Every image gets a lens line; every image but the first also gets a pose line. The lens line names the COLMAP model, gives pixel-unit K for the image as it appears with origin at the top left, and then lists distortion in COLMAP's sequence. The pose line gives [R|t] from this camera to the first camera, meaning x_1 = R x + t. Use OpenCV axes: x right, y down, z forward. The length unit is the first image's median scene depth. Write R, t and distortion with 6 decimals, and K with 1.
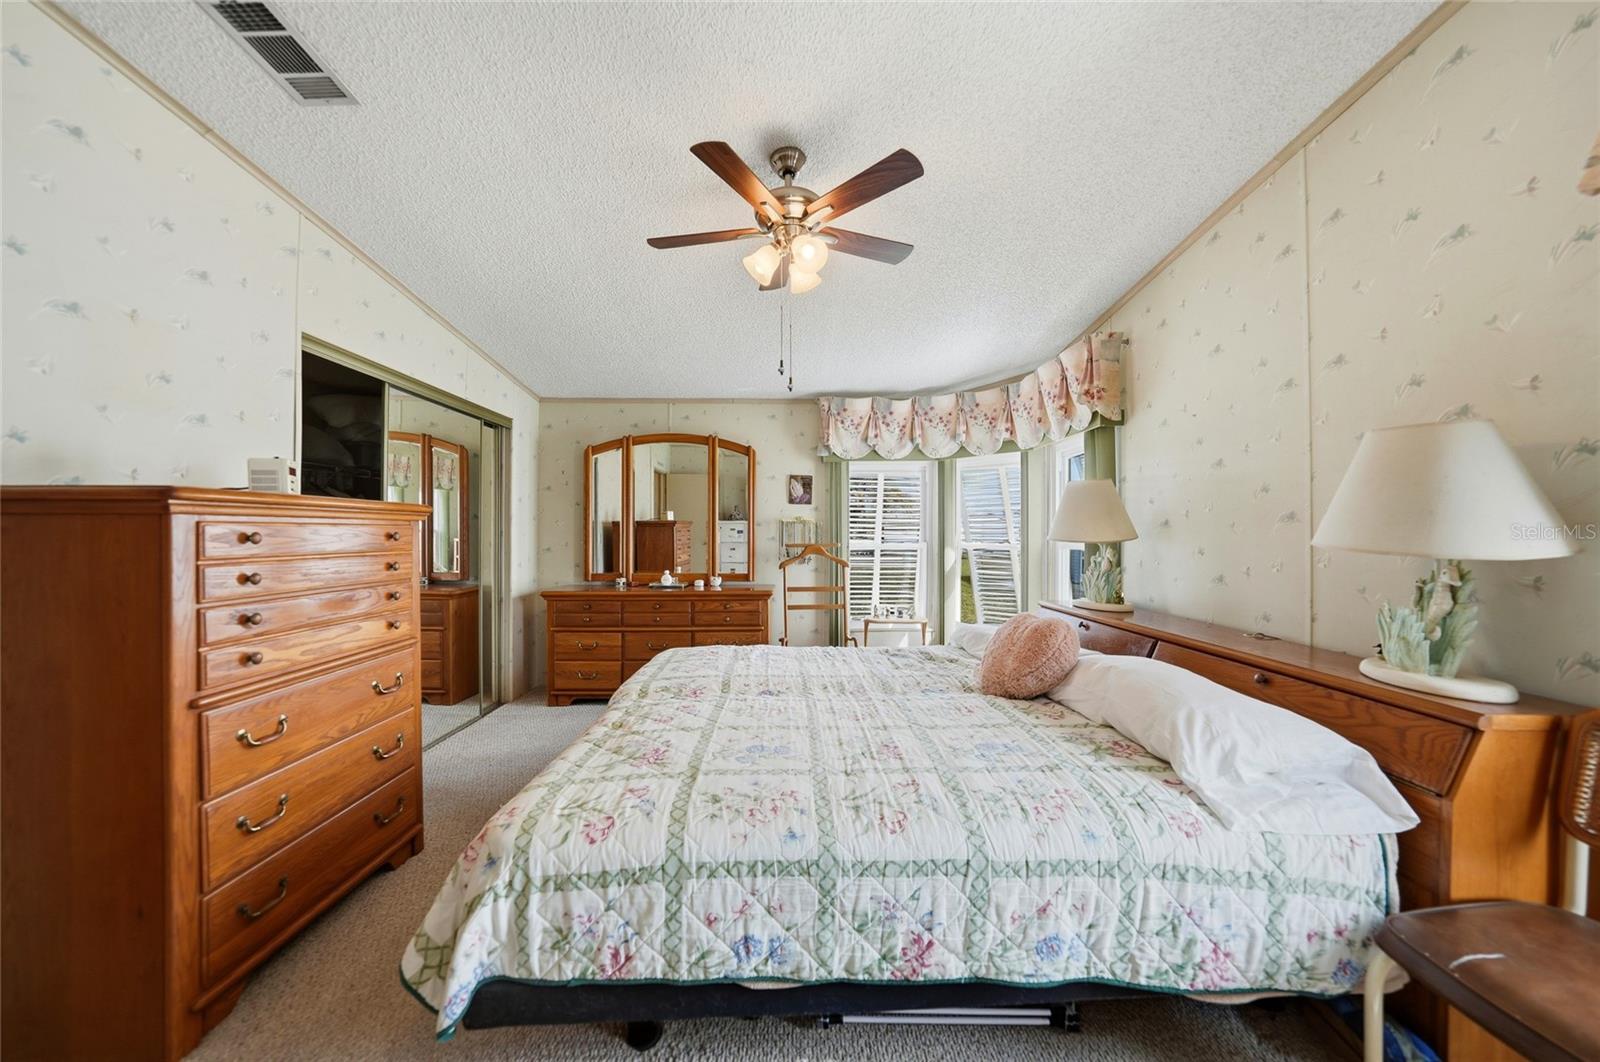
lens RADIAL K [[567.0, 0, 801.6], [0, 567.0, 524.4], [0, 0, 1]] dist [-0.031298, 0.007735]
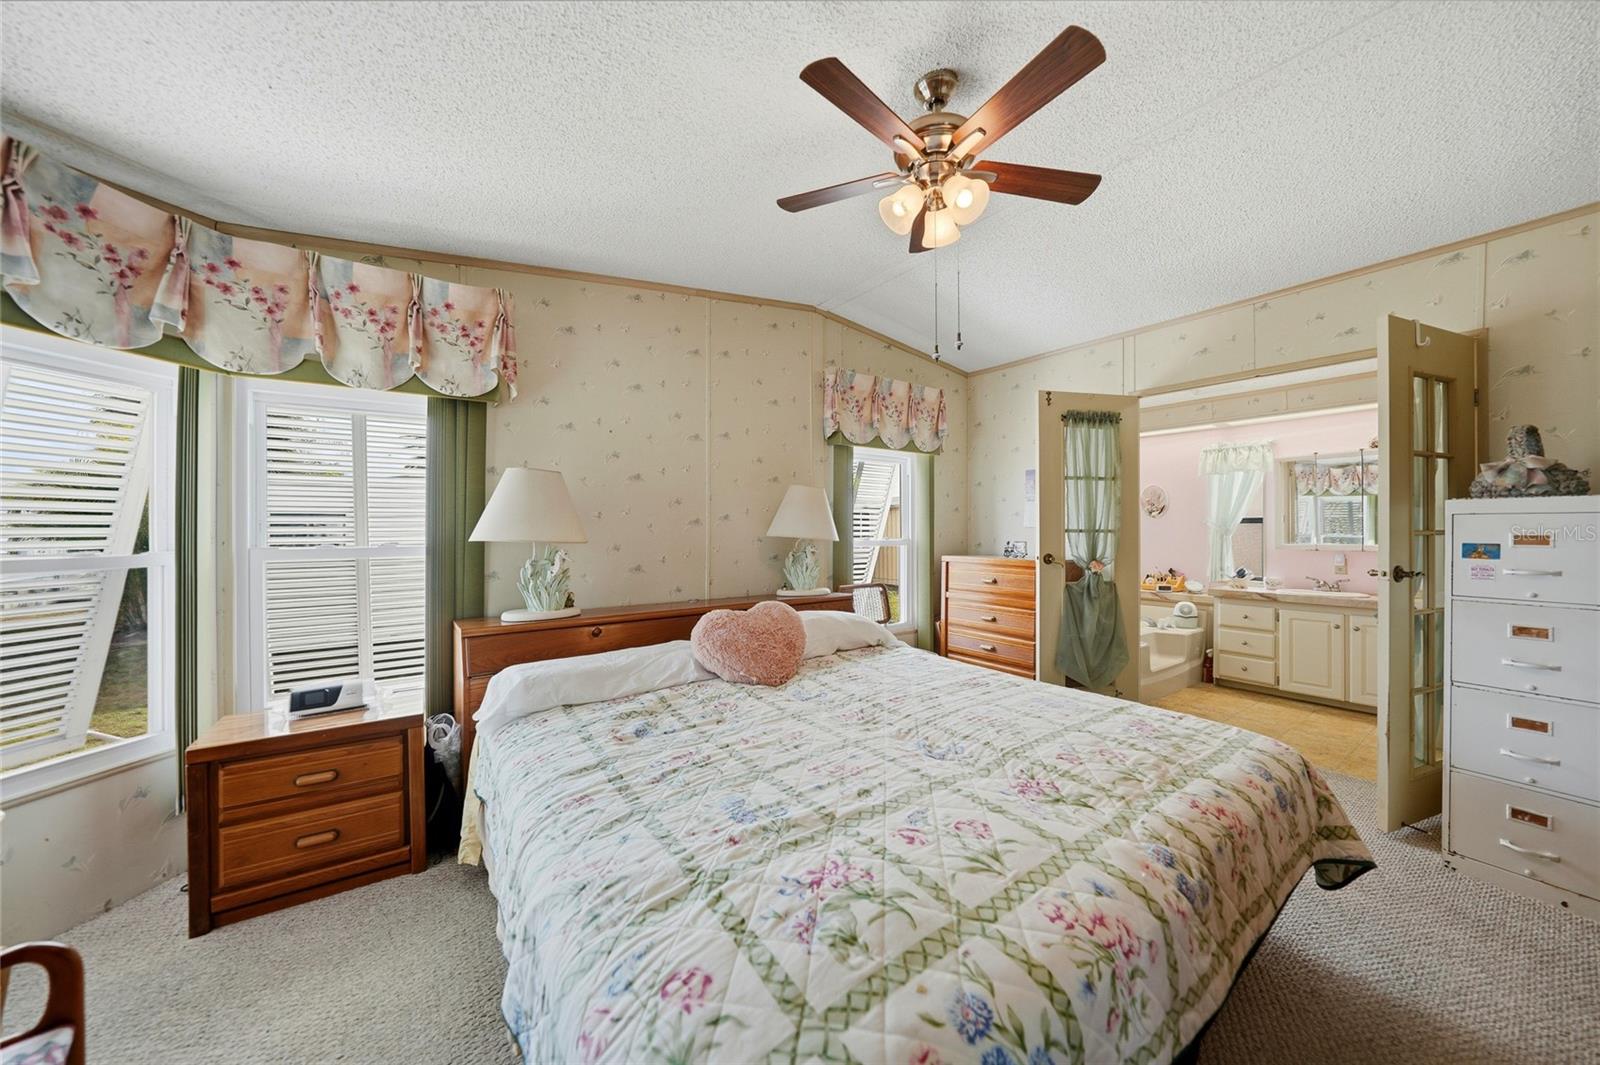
lens RADIAL K [[554.4, 0, 800.9], [0, 554.4, 530.5], [0, 0, 1]] dist [-0.032378, 0.006876]
pose [[-0.563493, -0.000942, 0.826120, -0.441253], [-0.012978, 0.999886, -0.007712, 0.014771], [-0.826019, -0.015067, -0.563441, 1.231041]]
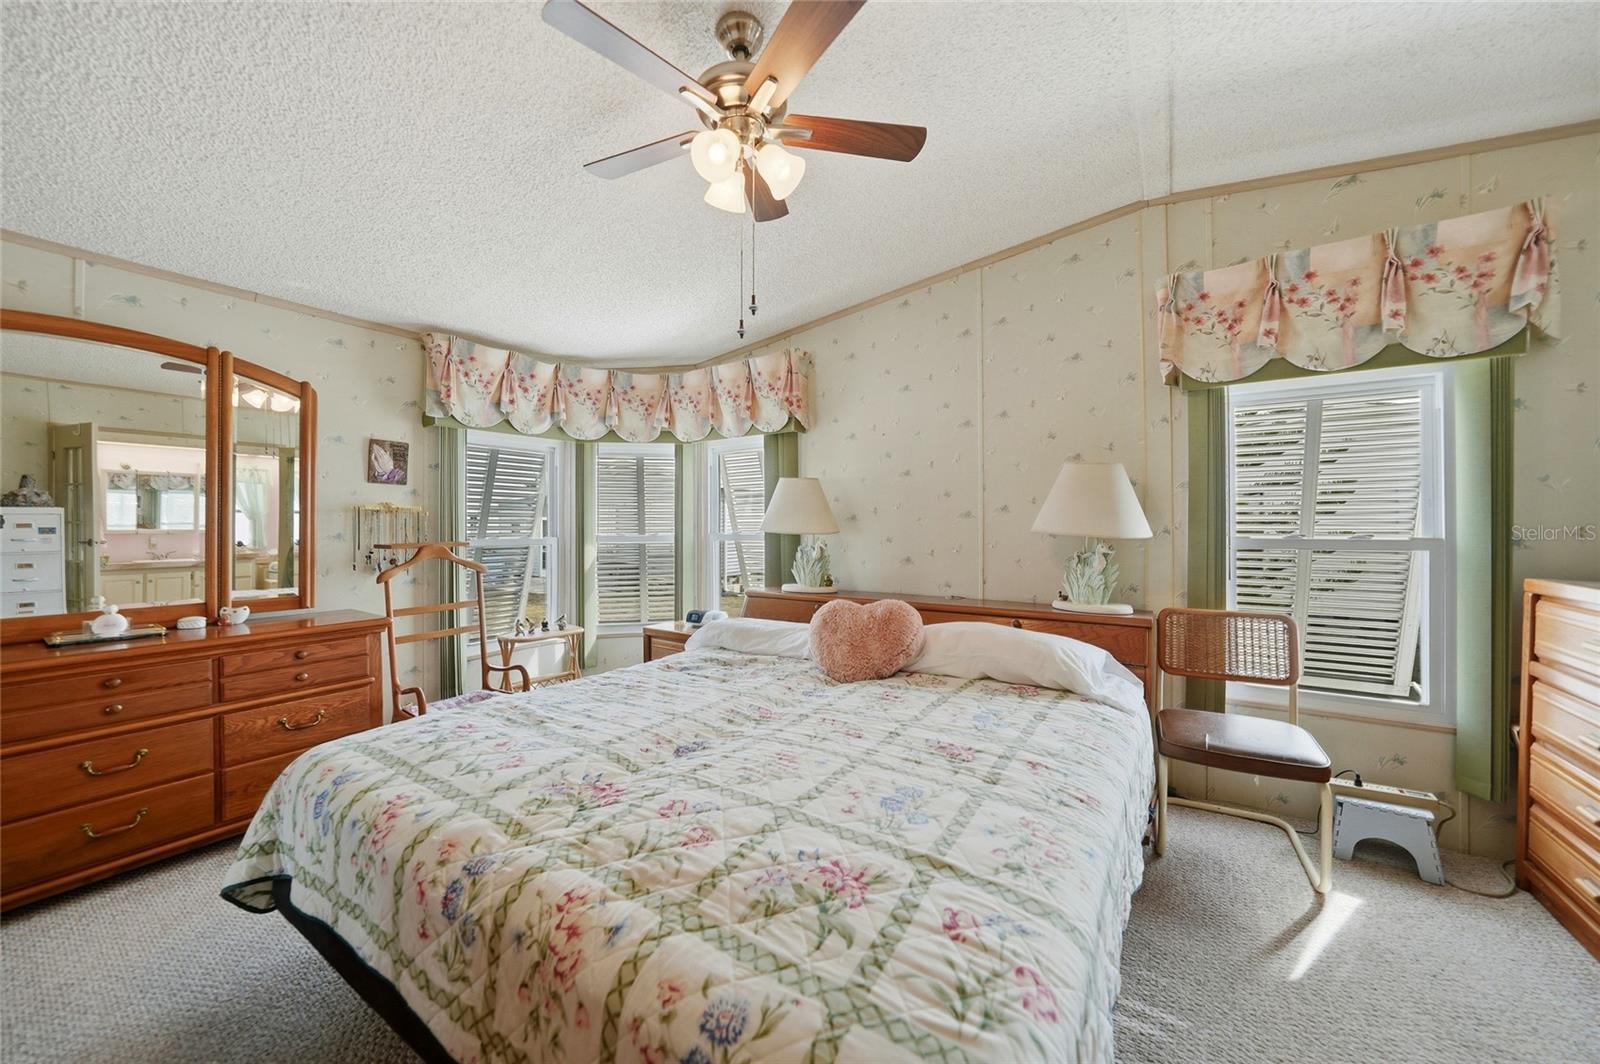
lens RADIAL K [[567.0, 0, 801.6], [0, 567.0, 525.4], [0, 0, 1]] dist [-0.031298, 0.007735]
pose [[0.567740, -0.002000, 0.823206, -0.452241], [-0.008930, 0.999923, 0.008588, 0.004983], [-0.823160, -0.012227, 0.567678, 0.382724]]
